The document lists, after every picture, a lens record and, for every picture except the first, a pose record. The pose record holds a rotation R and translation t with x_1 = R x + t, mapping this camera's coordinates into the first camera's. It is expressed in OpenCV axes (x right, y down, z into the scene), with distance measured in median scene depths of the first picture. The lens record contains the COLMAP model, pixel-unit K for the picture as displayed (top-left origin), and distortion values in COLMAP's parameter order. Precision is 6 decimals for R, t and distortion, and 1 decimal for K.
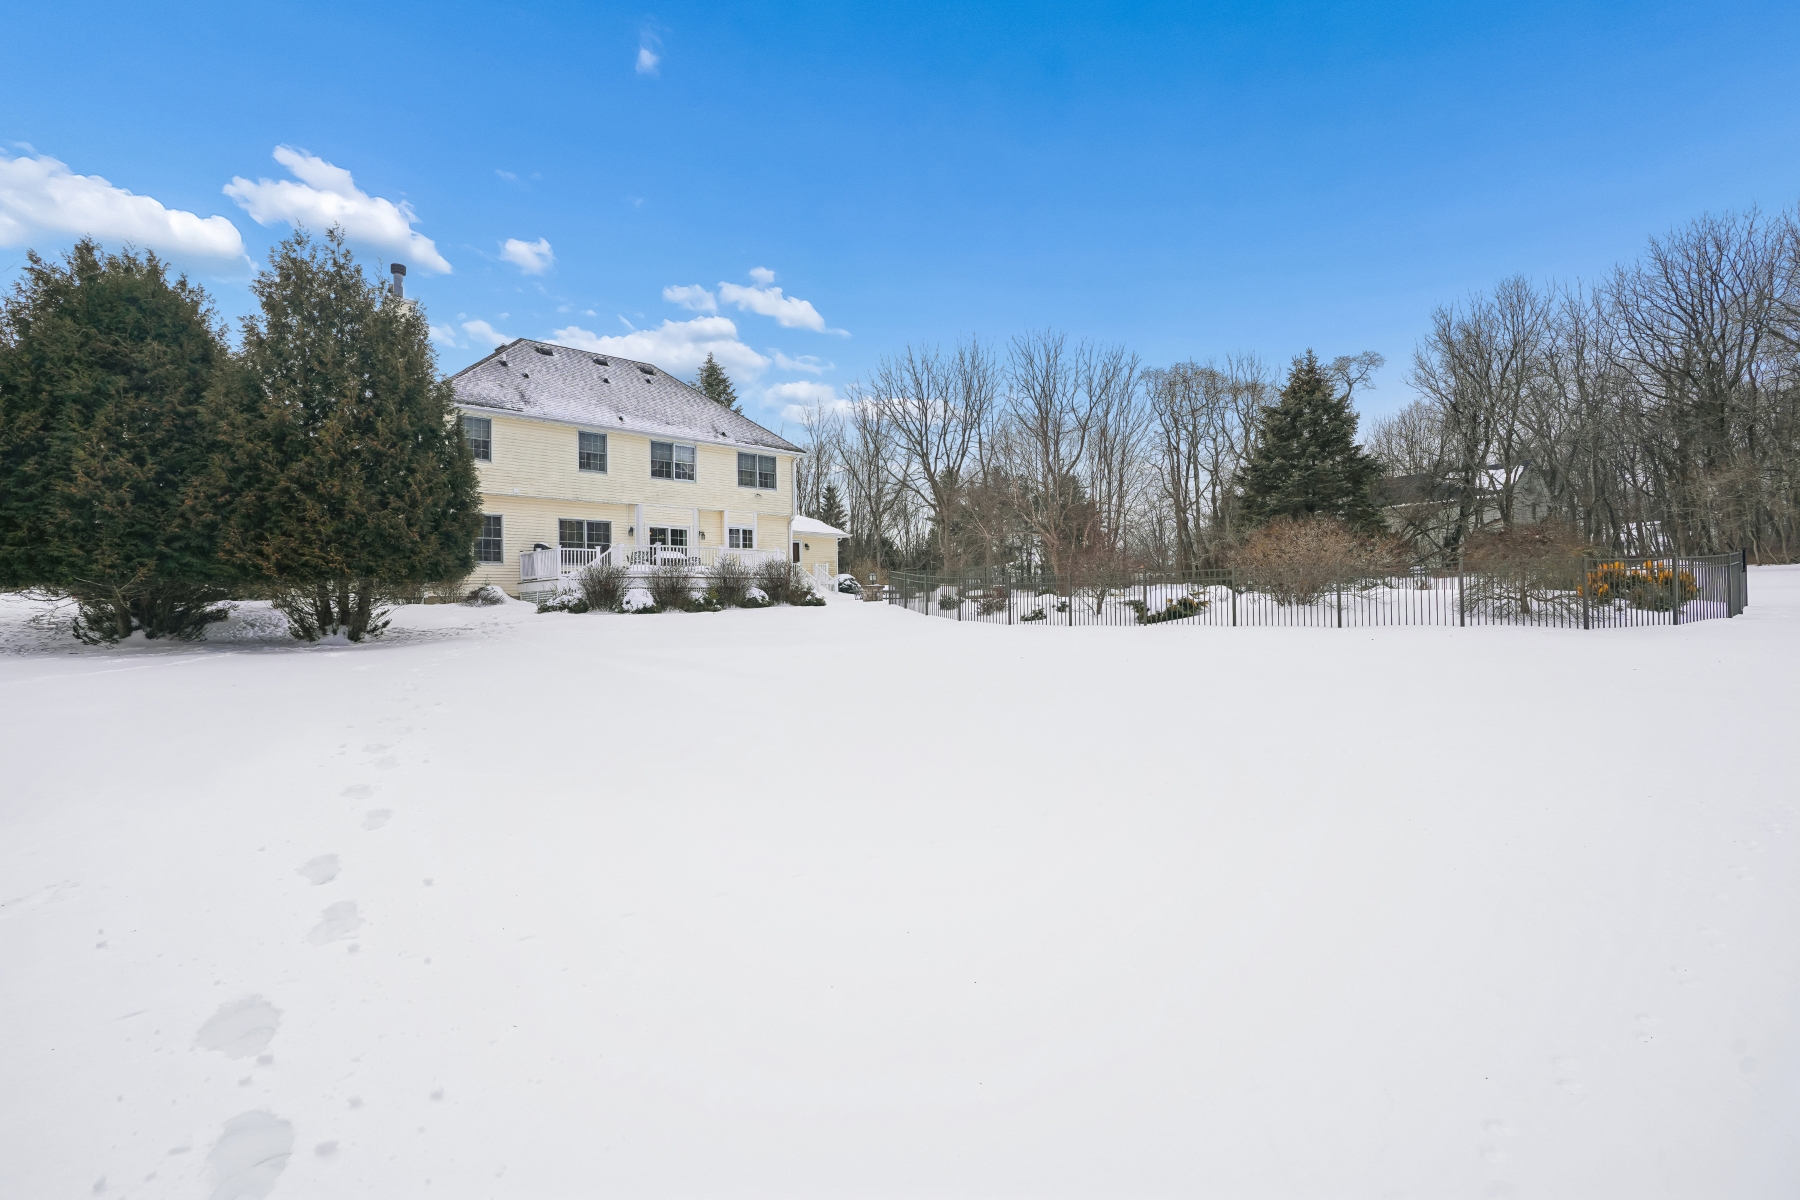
lens RADIAL K [[844.5, 0, 898.9], [0, 844.5, 601.6], [0, 0, 1]] dist [-0.010821, 0.001460]
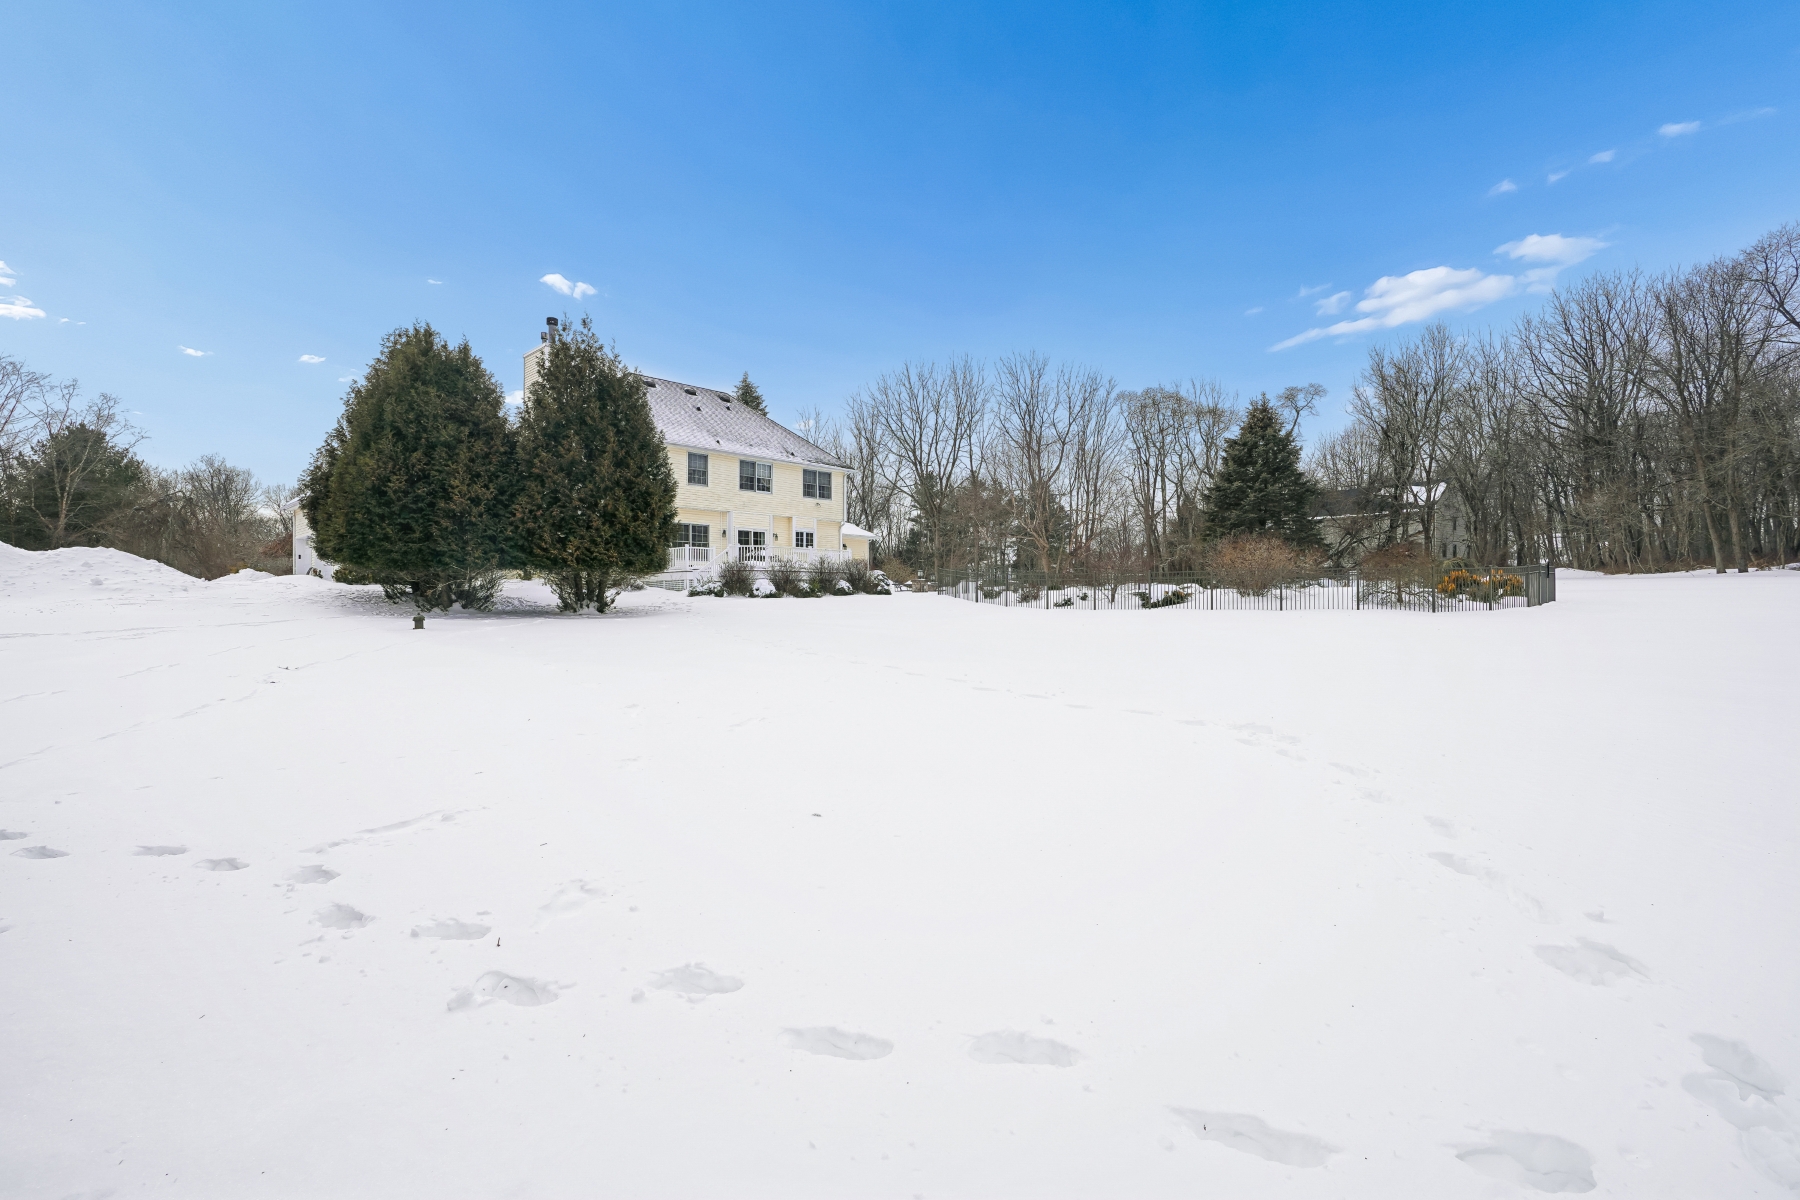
lens RADIAL K [[844.5, 0, 898.4], [0, 844.5, 598.0], [0, 0, 1]] dist [-0.010821, 0.001460]
pose [[0.998733, 0.013011, 0.048616, -0.159797], [-0.012982, 0.999915, -0.000900, 0.012301], [-0.048624, 0.000267, 0.998817, -0.322207]]
